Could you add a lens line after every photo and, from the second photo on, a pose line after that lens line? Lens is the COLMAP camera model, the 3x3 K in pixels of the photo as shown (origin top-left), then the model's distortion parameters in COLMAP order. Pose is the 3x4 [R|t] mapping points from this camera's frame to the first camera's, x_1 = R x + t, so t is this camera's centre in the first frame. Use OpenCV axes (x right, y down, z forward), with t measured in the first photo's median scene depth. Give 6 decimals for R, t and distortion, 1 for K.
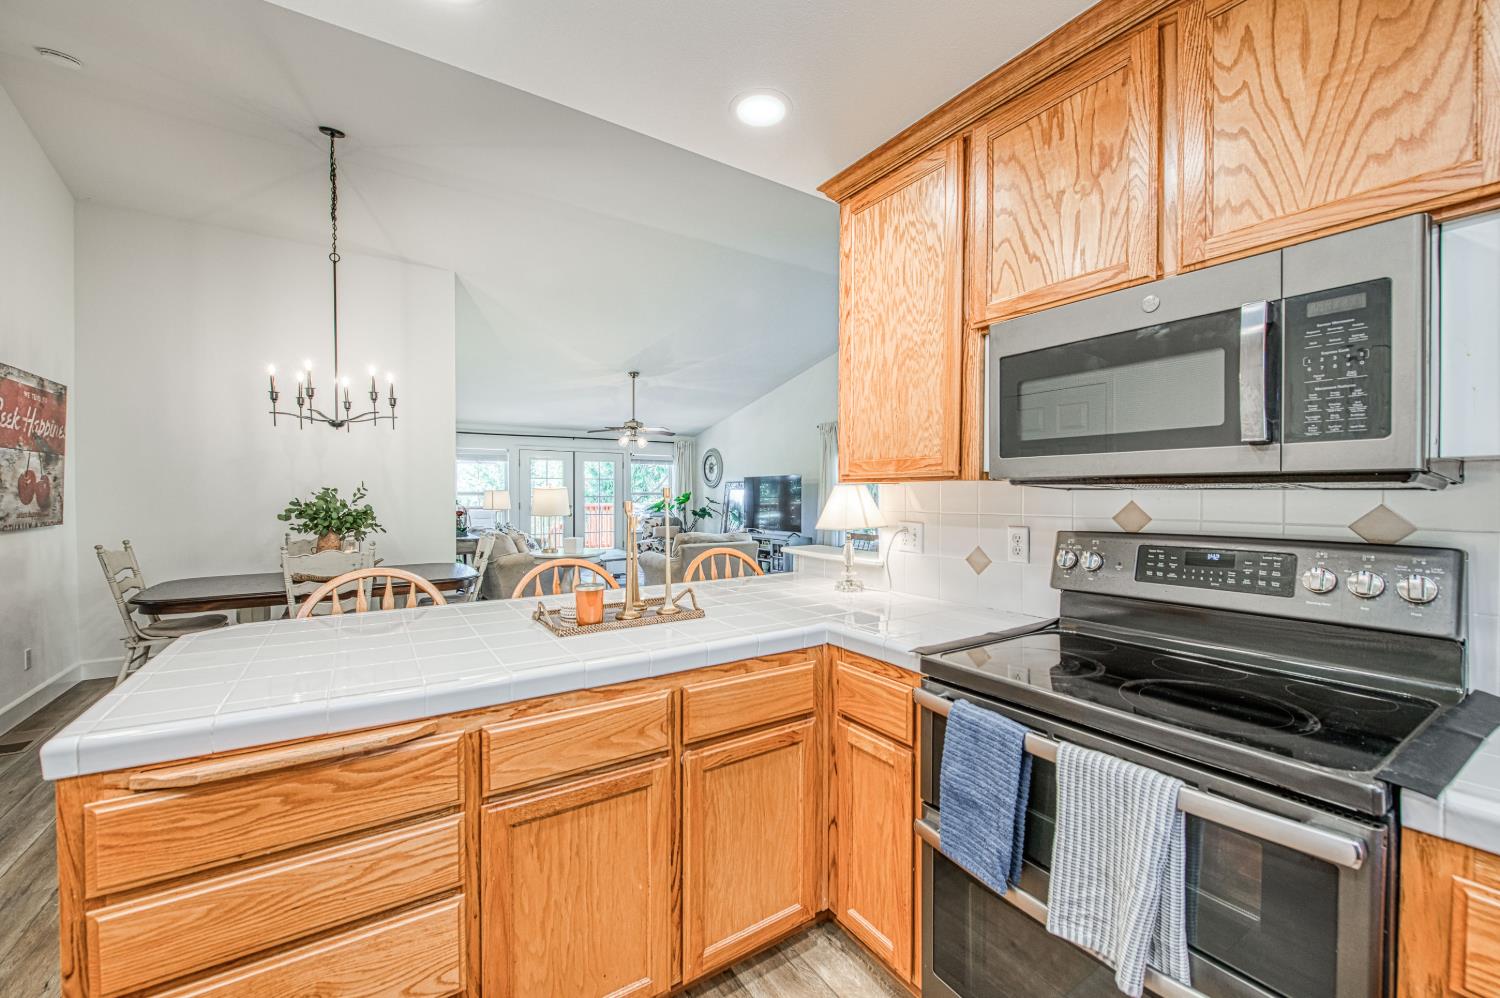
lens RADIAL K [[602.2, 0, 730.9], [0, 602.2, 496.9], [0, 0, 1]] dist [0.004425, -0.003781]
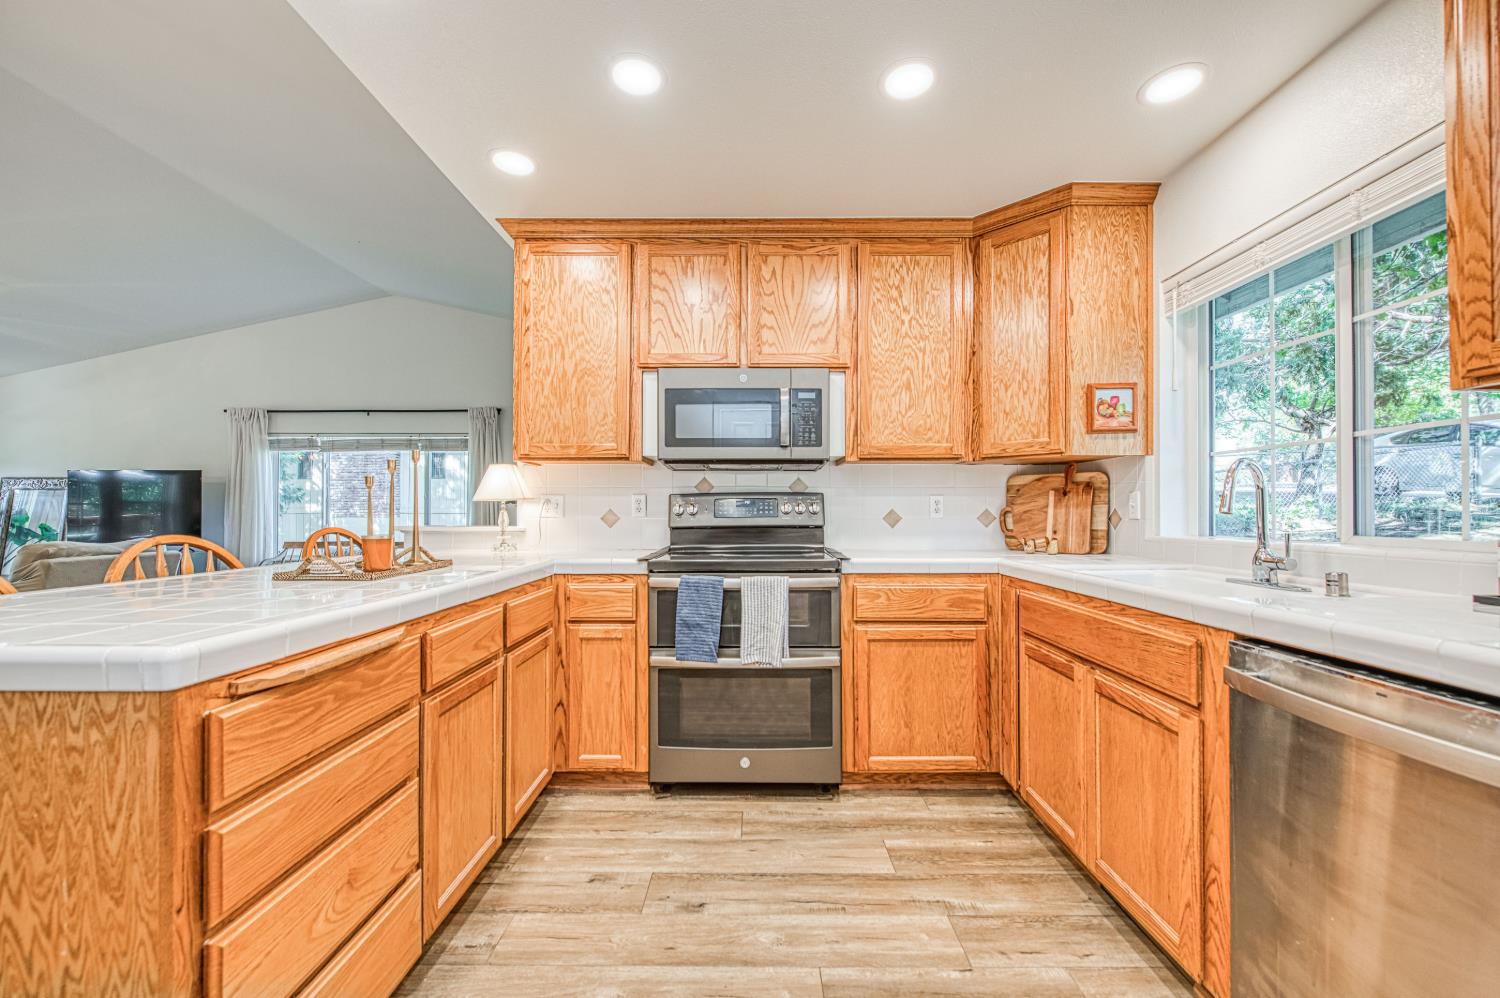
lens RADIAL K [[602.2, 0, 766.5], [0, 602.2, 499.1], [0, 0, 1]] dist [0.004425, -0.003781]
pose [[0.528916, 0.015644, 0.848530, -0.869944], [0.006972, 0.999716, -0.022777, 0.127745], [-0.848645, 0.017963, 0.528657, -0.147718]]
